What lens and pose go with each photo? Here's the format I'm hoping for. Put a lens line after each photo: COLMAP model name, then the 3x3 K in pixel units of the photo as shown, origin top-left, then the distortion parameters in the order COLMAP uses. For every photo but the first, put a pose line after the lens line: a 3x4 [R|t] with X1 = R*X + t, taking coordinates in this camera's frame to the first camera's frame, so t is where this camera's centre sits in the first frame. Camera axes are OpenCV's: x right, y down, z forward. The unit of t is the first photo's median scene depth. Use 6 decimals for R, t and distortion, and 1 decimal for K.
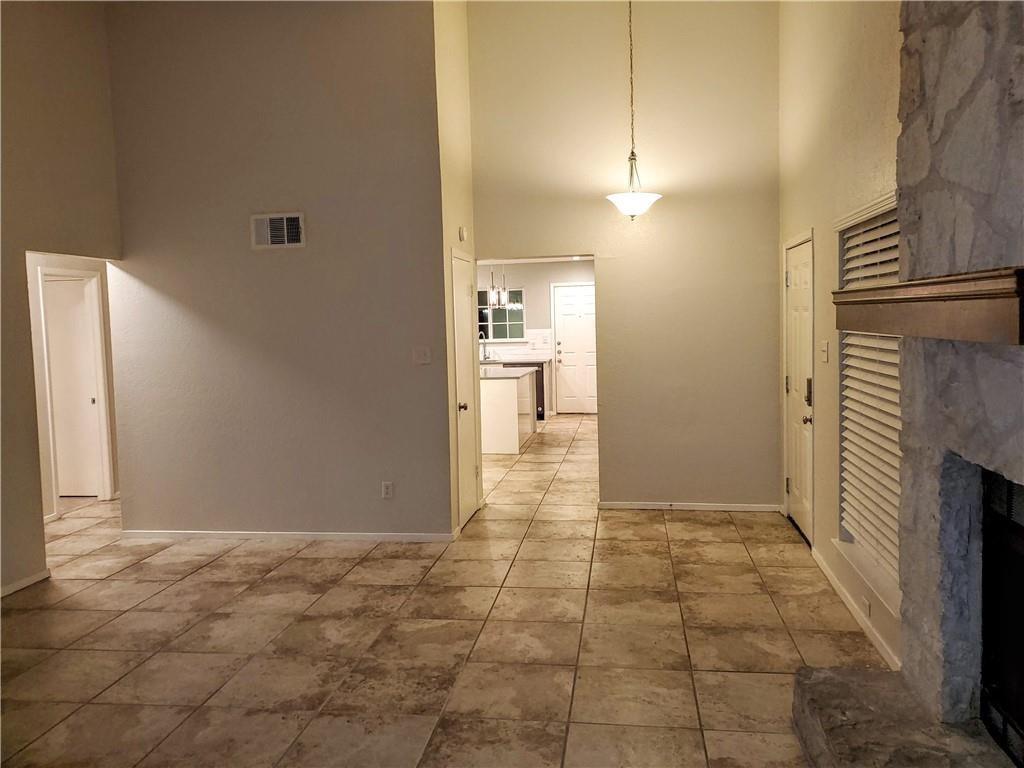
lens RADIAL K [[800.1, 0, 512.5], [0, 800.1, 383.2], [0, 0, 1]] dist [0.042108, -0.022293]
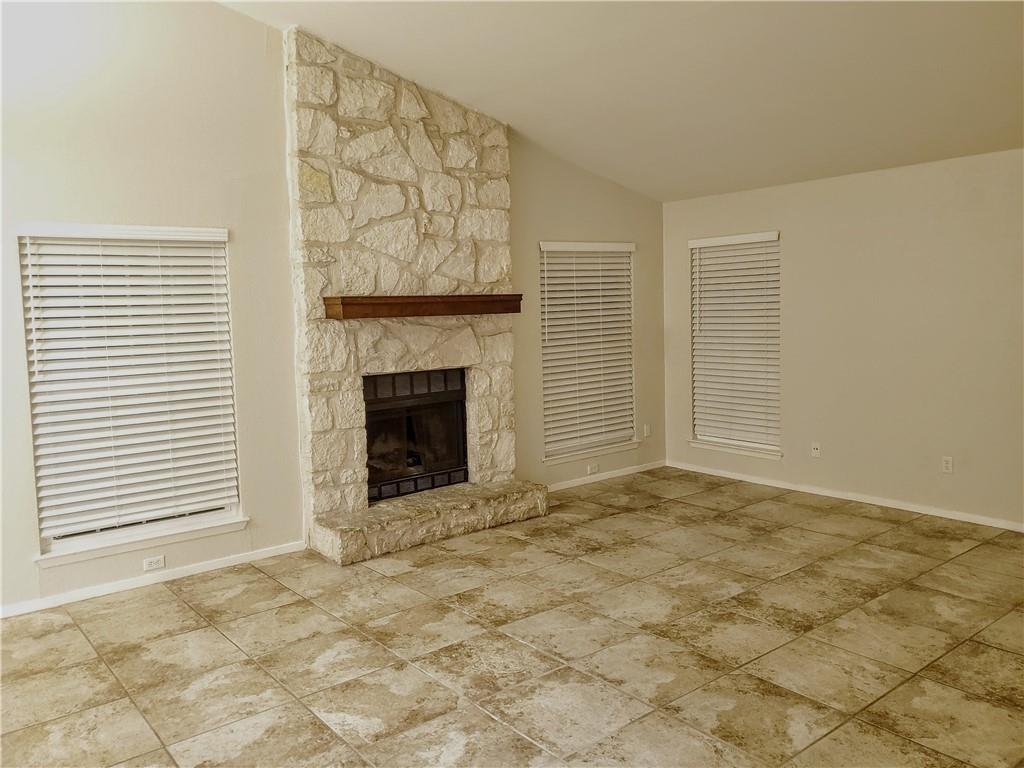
lens RADIAL K [[800.1, 0, 512.8], [0, 800.1, 382.0], [0, 0, 1]] dist [0.042108, -0.022293]
pose [[-0.733755, -0.019351, 0.679139, -0.791012], [0.104114, 0.984585, 0.140541, -0.103377], [-0.671390, 0.173830, -0.720430, 1.530993]]
